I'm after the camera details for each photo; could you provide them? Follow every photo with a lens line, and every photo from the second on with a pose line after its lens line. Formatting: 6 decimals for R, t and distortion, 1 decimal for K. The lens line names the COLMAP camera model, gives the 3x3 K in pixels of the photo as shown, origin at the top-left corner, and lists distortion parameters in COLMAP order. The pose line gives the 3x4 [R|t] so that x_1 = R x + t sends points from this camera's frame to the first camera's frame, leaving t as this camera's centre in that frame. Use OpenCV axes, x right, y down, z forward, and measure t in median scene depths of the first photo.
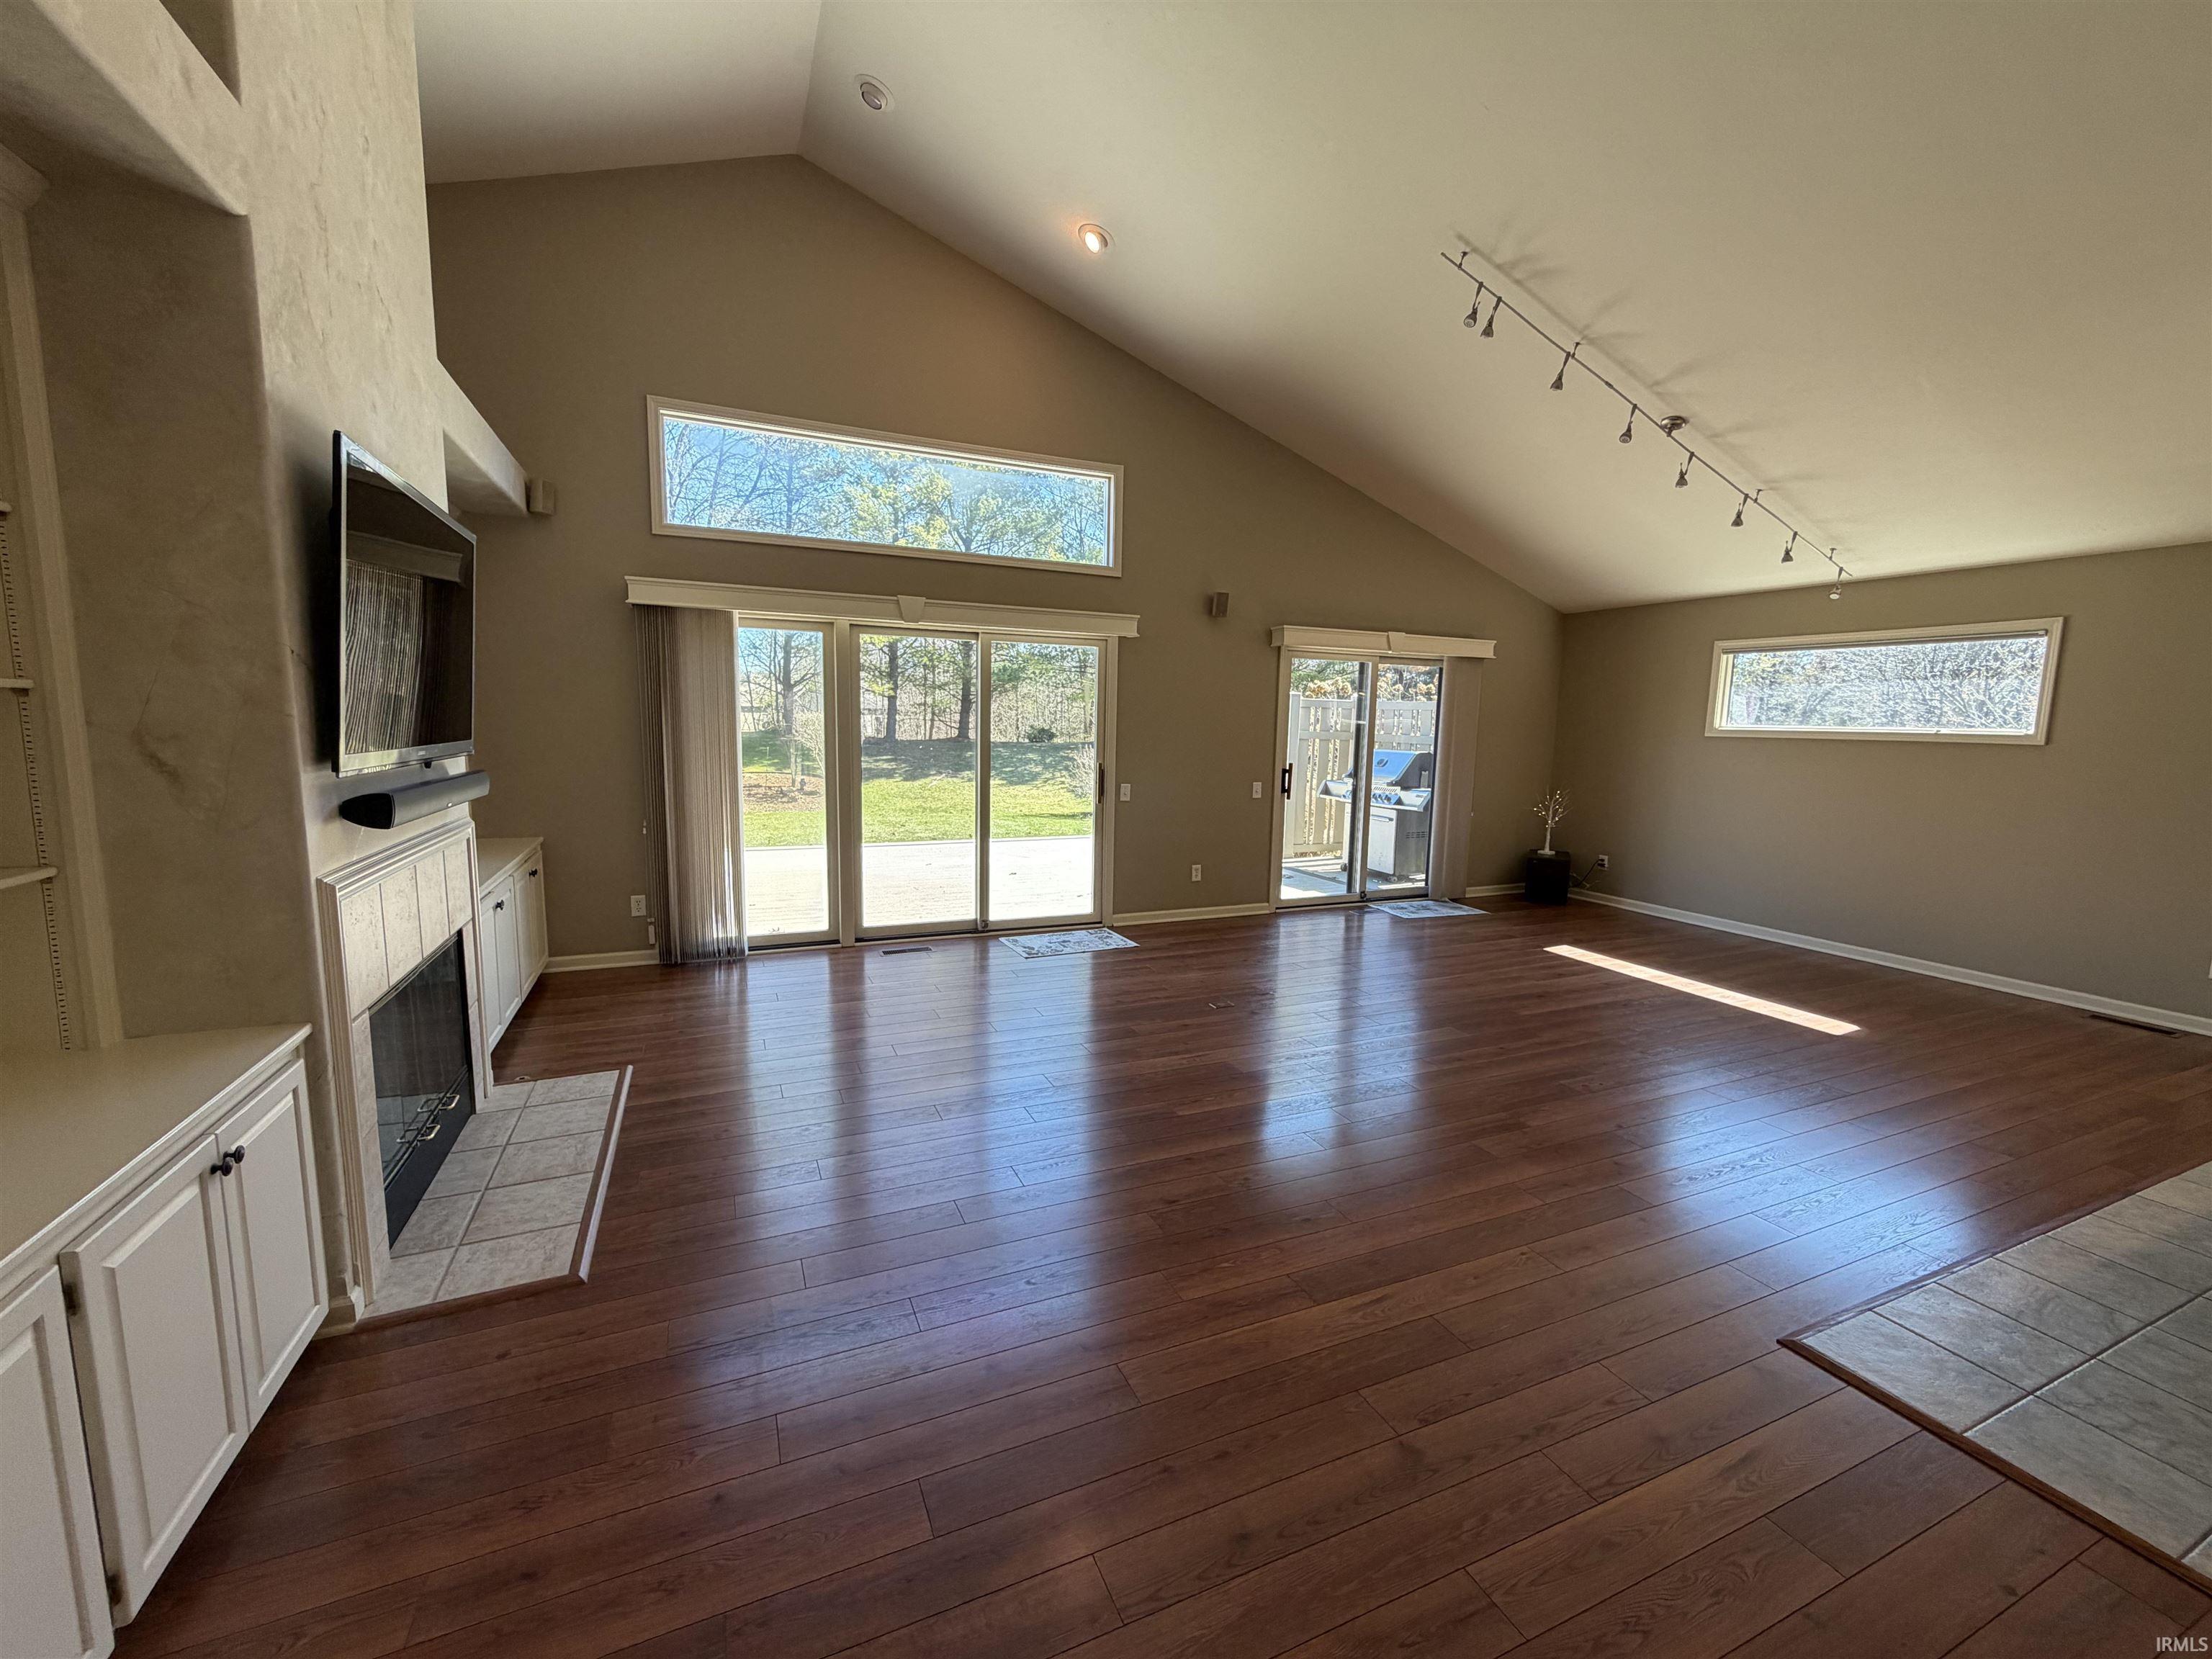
lens RADIAL K [[881.8, 0, 1097.5], [0, 881.8, 828.6], [0, 0, 1]] dist [0.001161, -0.000757]
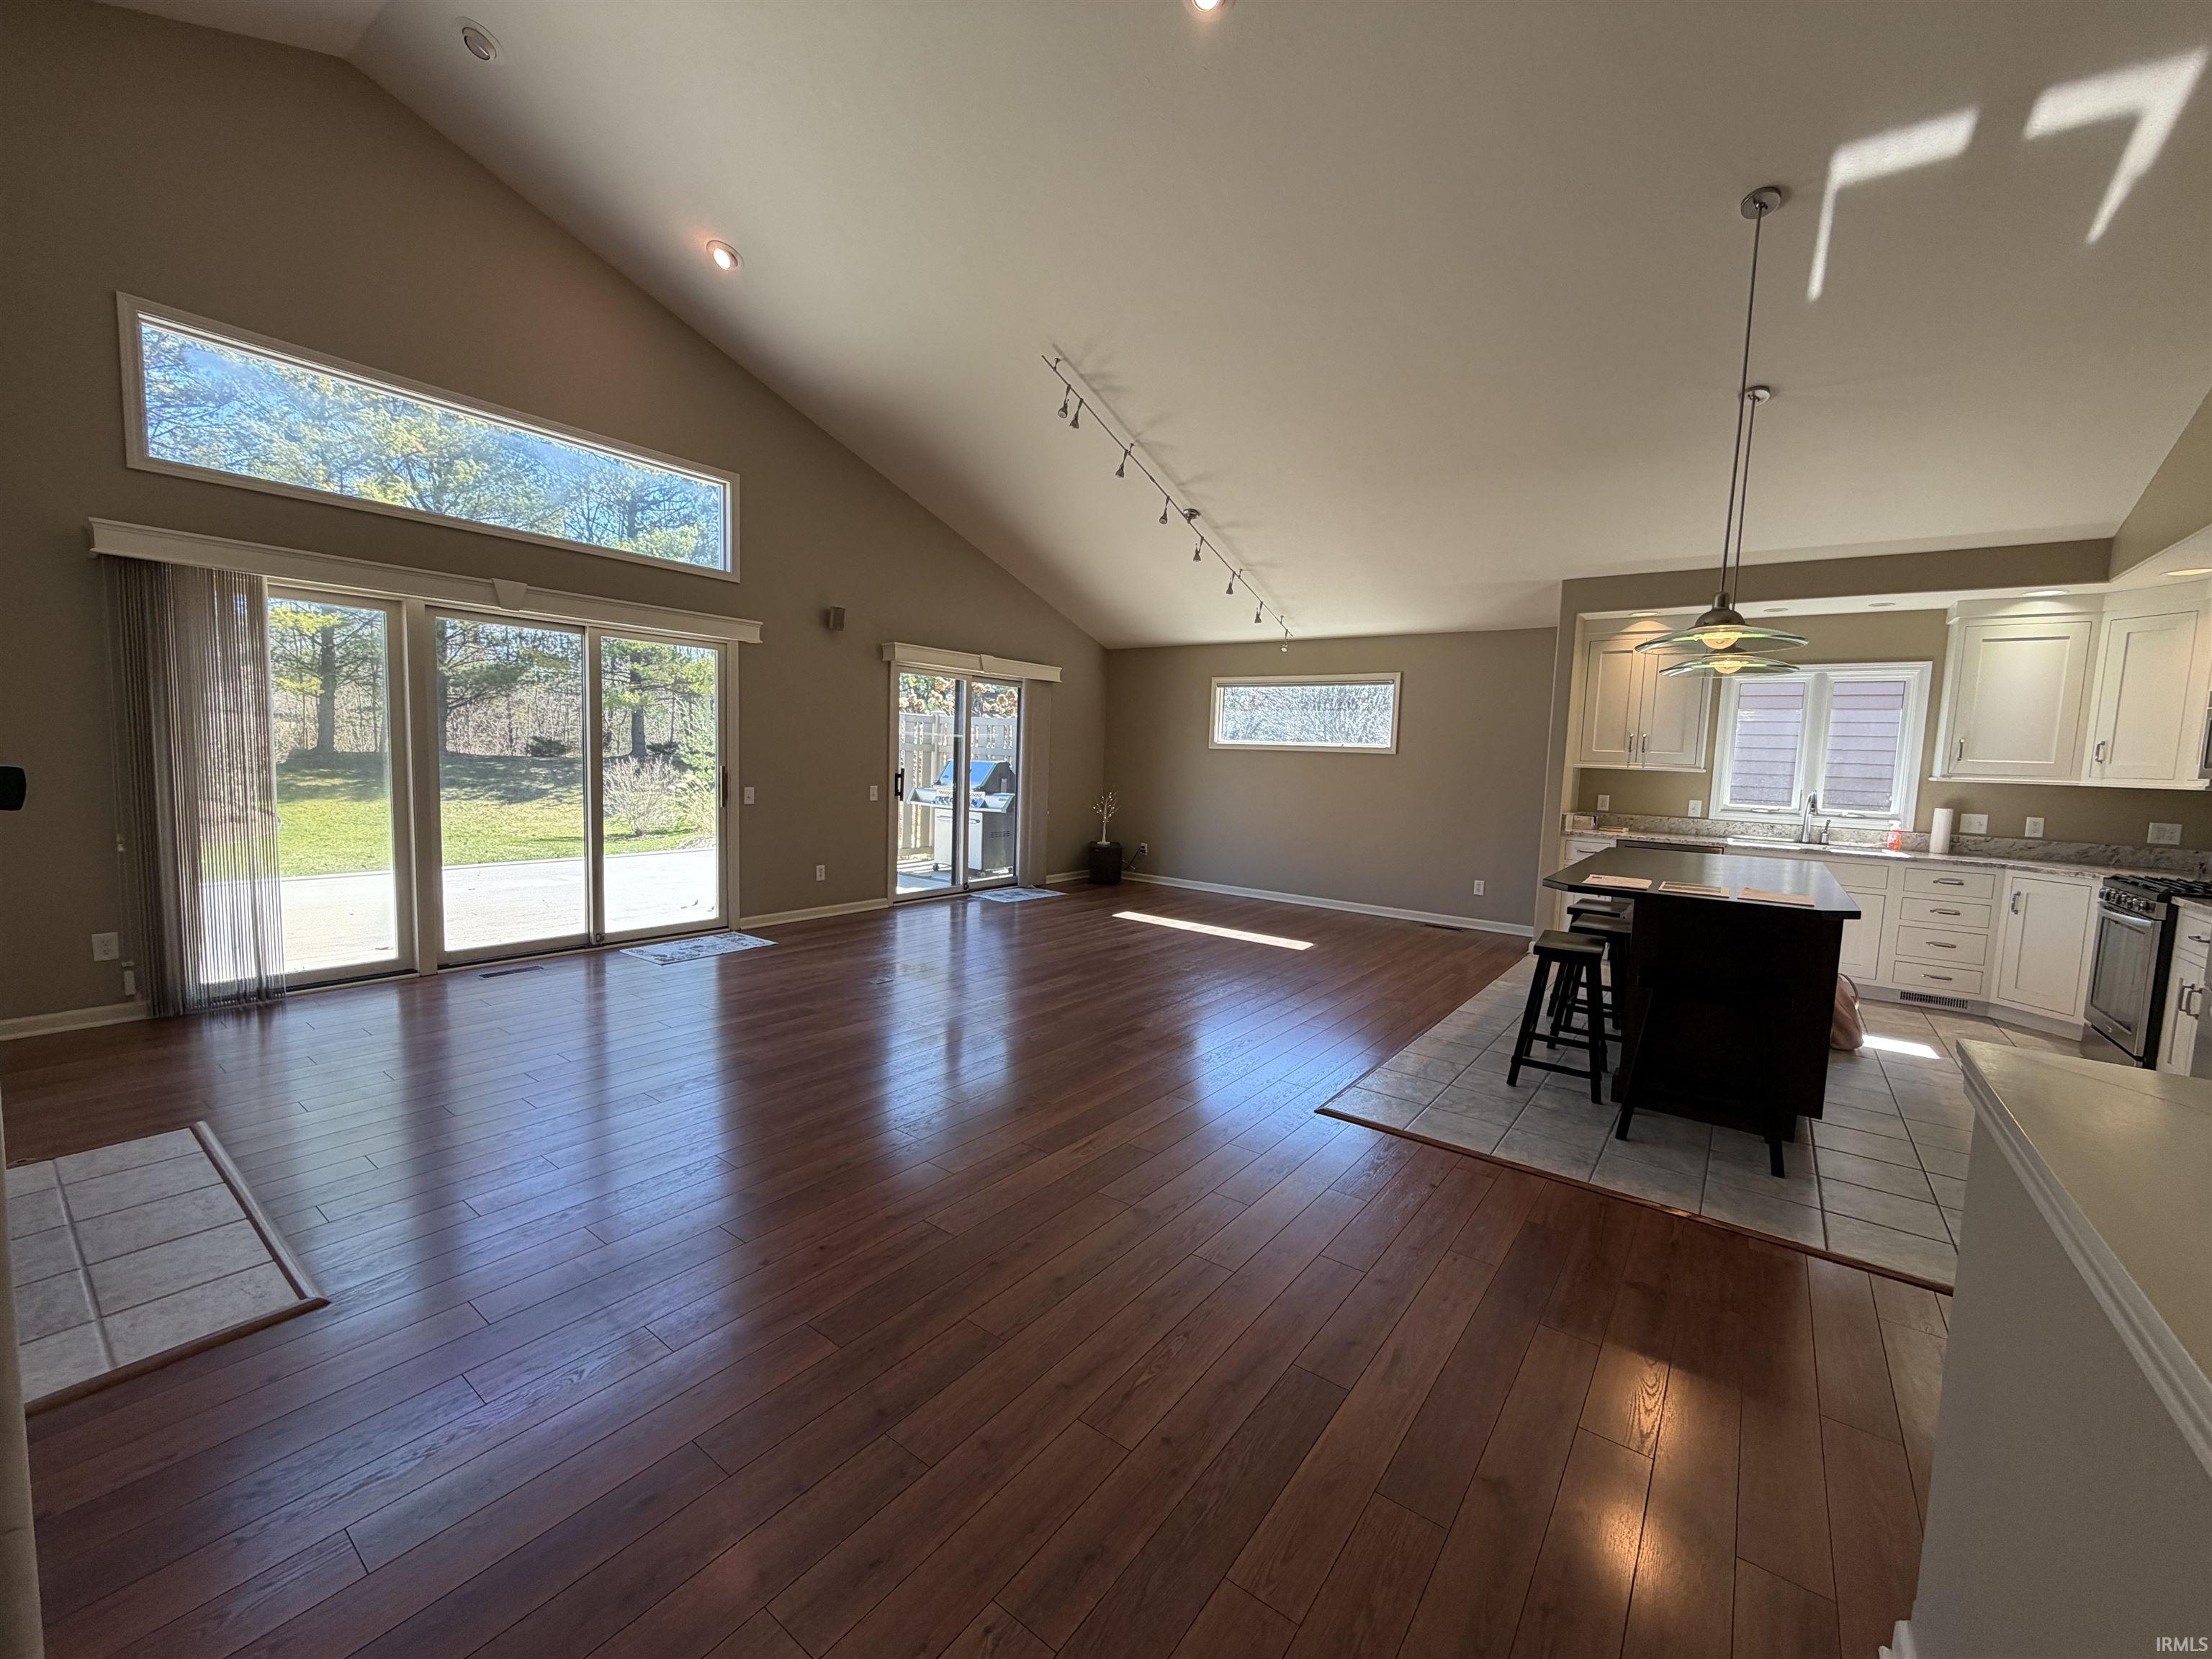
lens RADIAL K [[881.8, 0, 1097.9], [0, 881.8, 828.8], [0, 0, 1]] dist [0.001161, -0.000757]
pose [[0.871731, -0.031701, 0.488959, -0.132863], [0.041851, 0.999075, -0.009841, 0.027264], [-0.488195, 0.029042, 0.872251, -0.086026]]
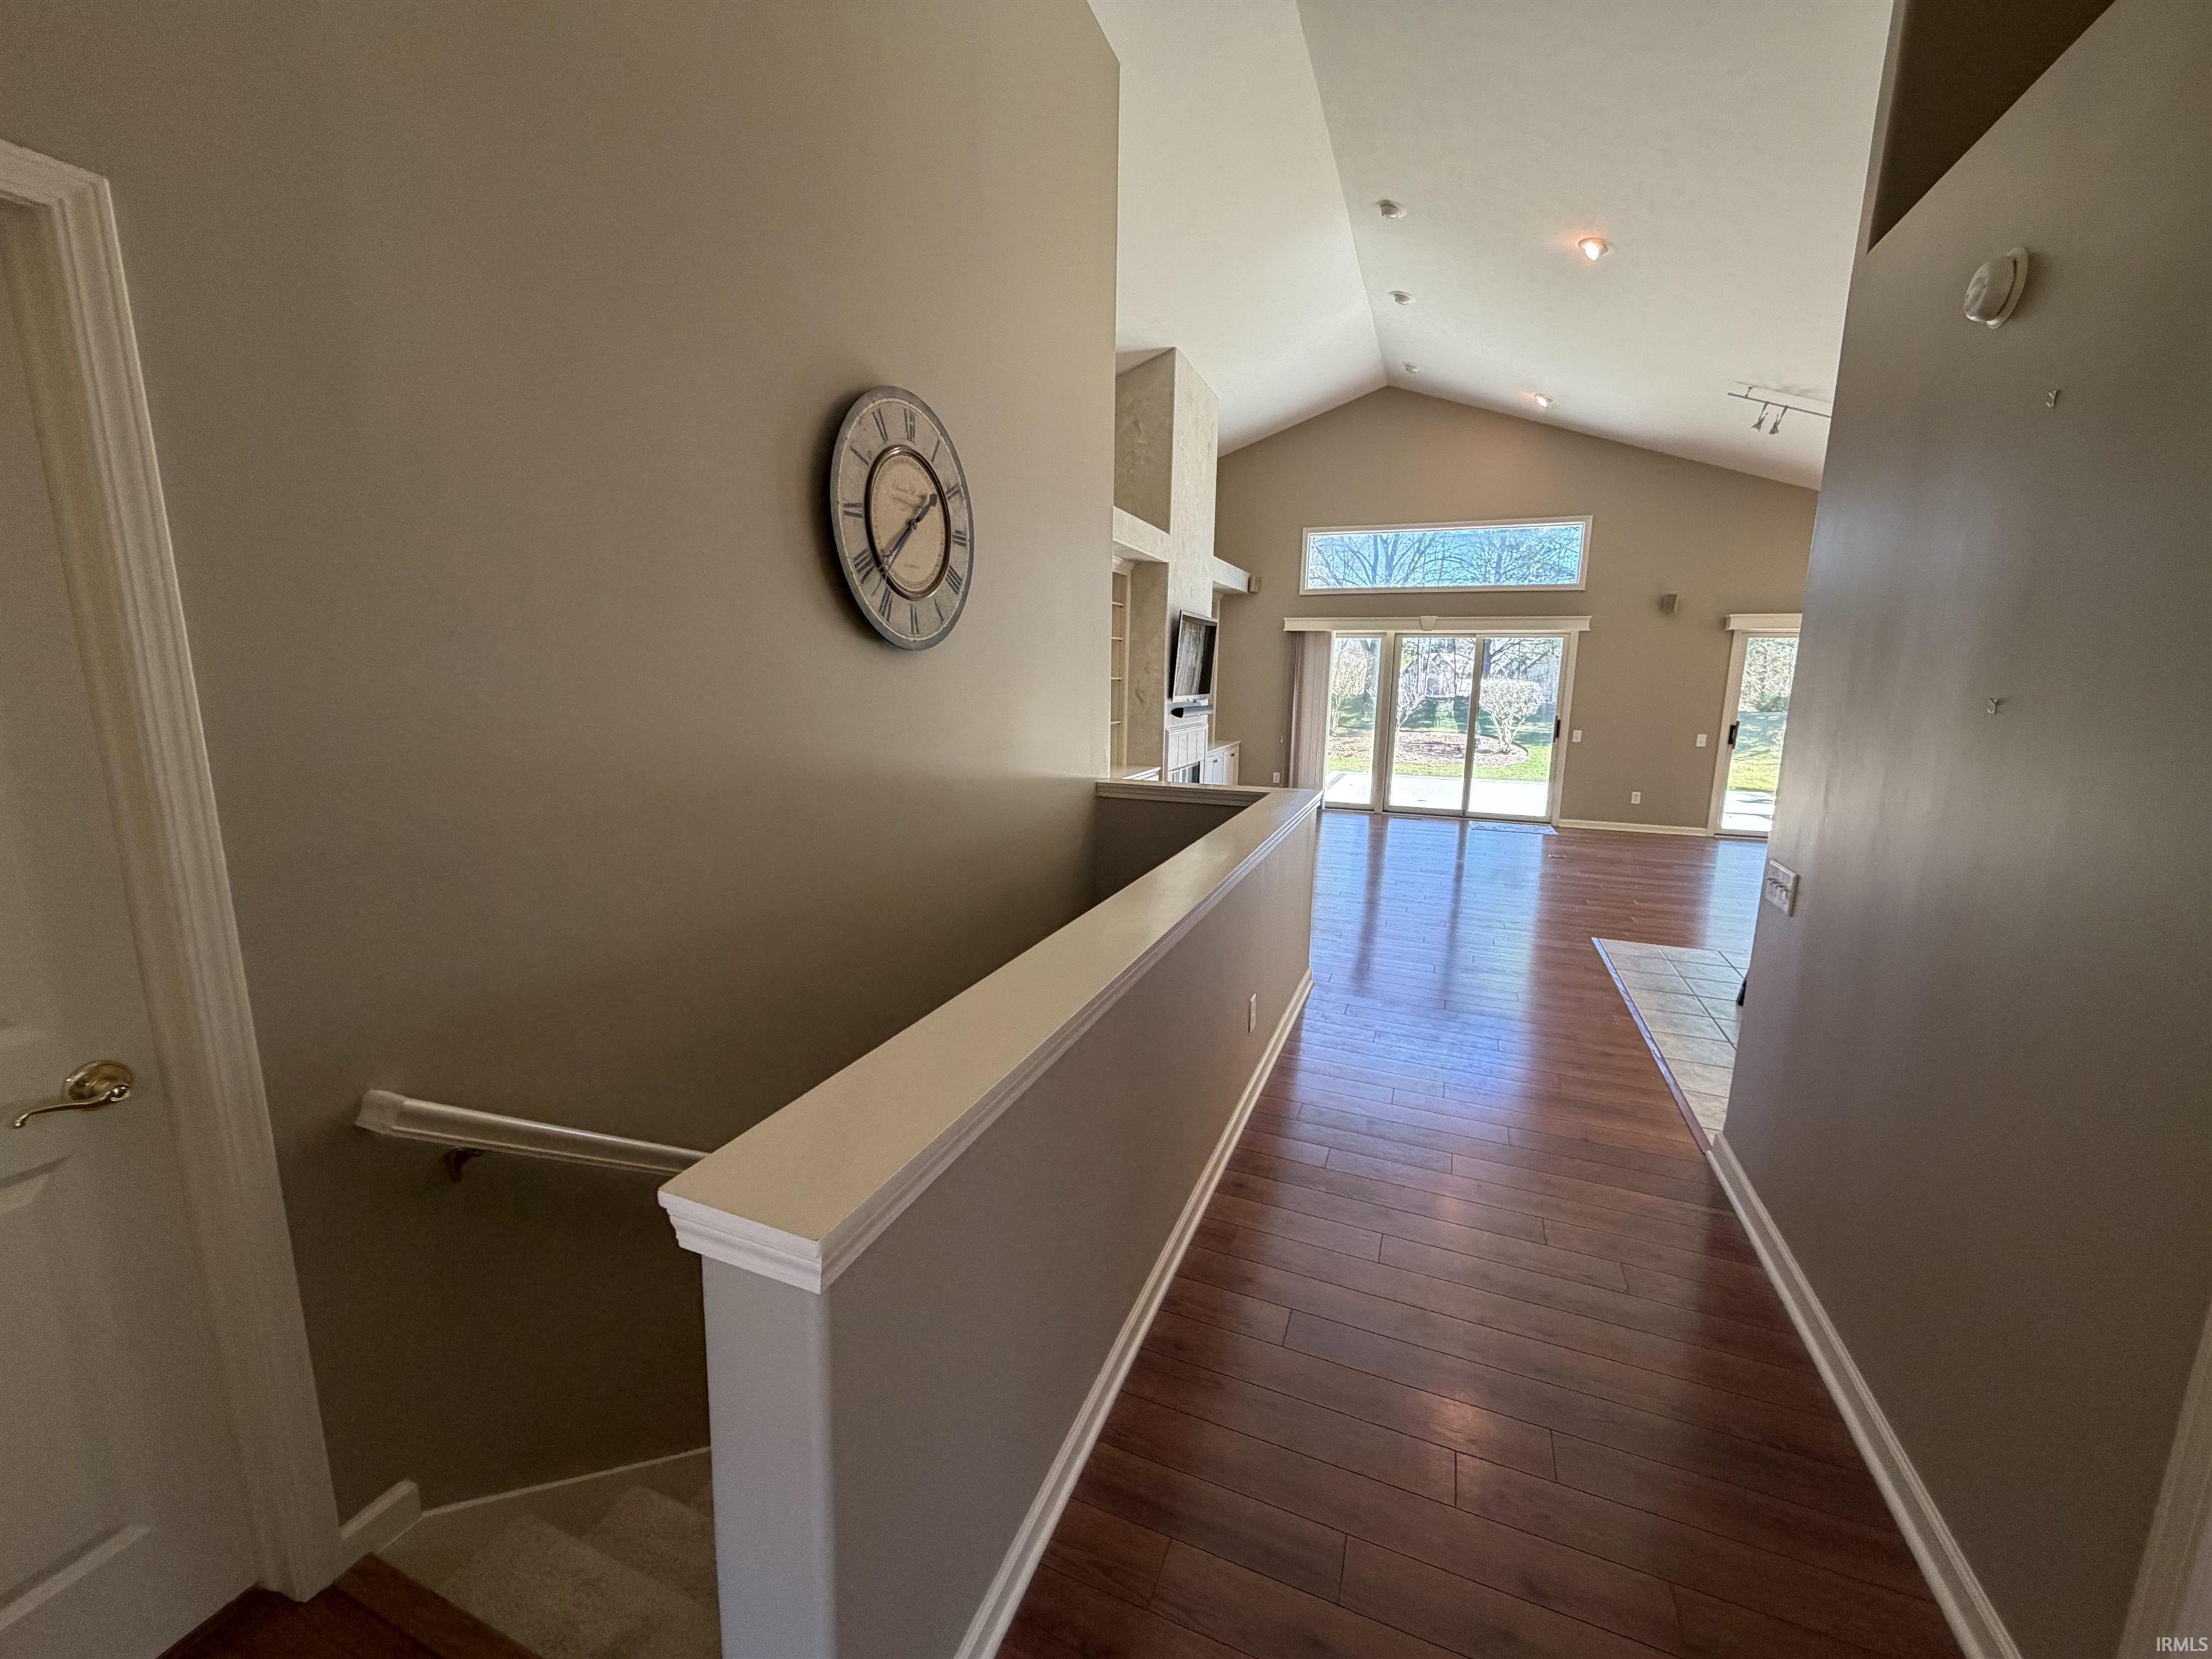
lens RADIAL K [[881.8, 0, 1101.6], [0, 881.8, 821.7], [0, 0, 1]] dist [0.001161, -0.000757]
pose [[0.707214, 0.106790, -0.698888, 0.594333], [-0.087274, 0.994153, 0.063593, 0.087852], [0.701592, 0.016020, 0.712398, -0.696343]]
